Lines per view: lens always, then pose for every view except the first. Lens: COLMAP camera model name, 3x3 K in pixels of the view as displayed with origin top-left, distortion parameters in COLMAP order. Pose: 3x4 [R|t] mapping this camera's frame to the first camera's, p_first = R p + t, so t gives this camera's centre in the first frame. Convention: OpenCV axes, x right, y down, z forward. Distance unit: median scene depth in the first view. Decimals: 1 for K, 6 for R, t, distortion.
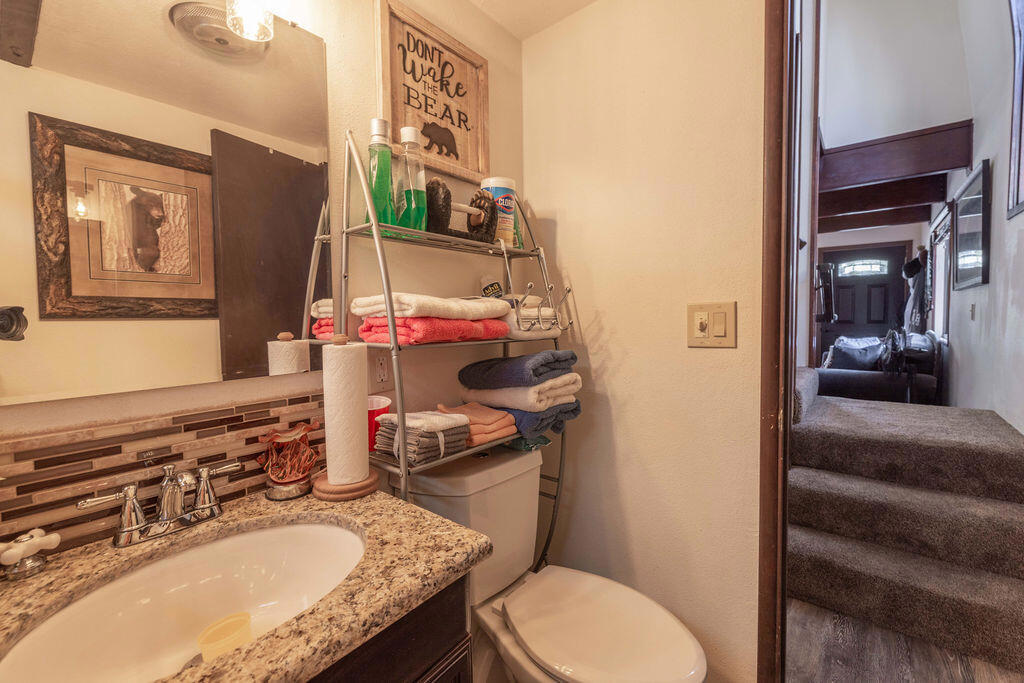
lens RADIAL K [[425.6, 0, 509.0], [0, 425.6, 333.2], [0, 0, 1]] dist [-0.001146, -0.000107]
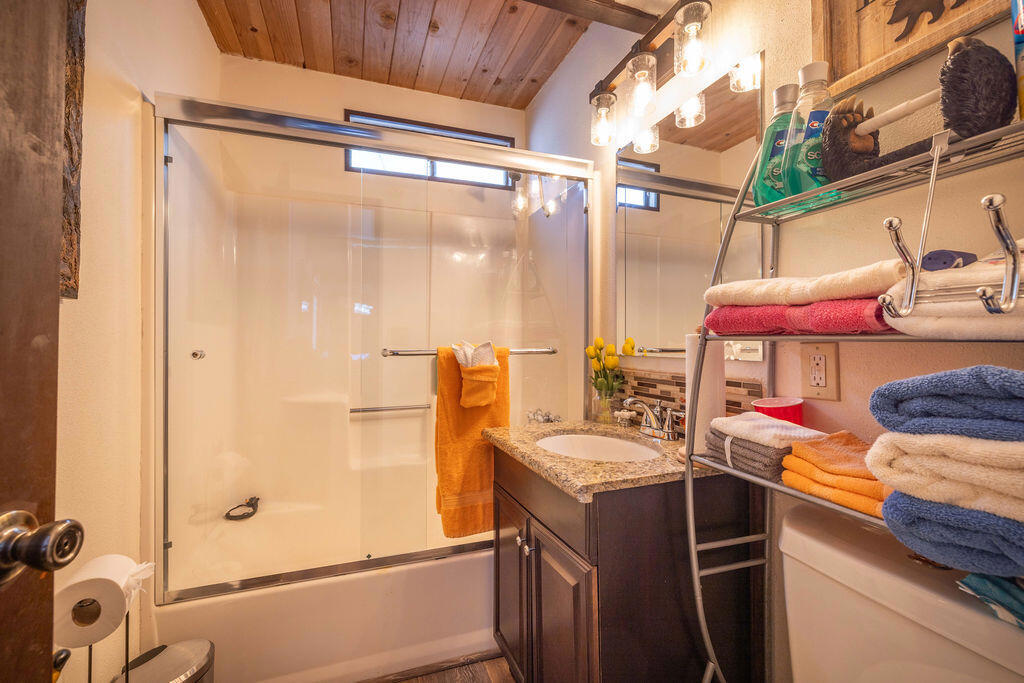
lens RADIAL K [[448.6, 0, 520.5], [0, 448.6, 334.9], [0, 0, 1]] dist [-0.002349, -0.000361]
pose [[-0.493505, -0.001868, -0.869741, 1.143954], [-0.025751, 0.999591, 0.012465, 0.030307], [0.869362, 0.028548, -0.493351, 1.444443]]
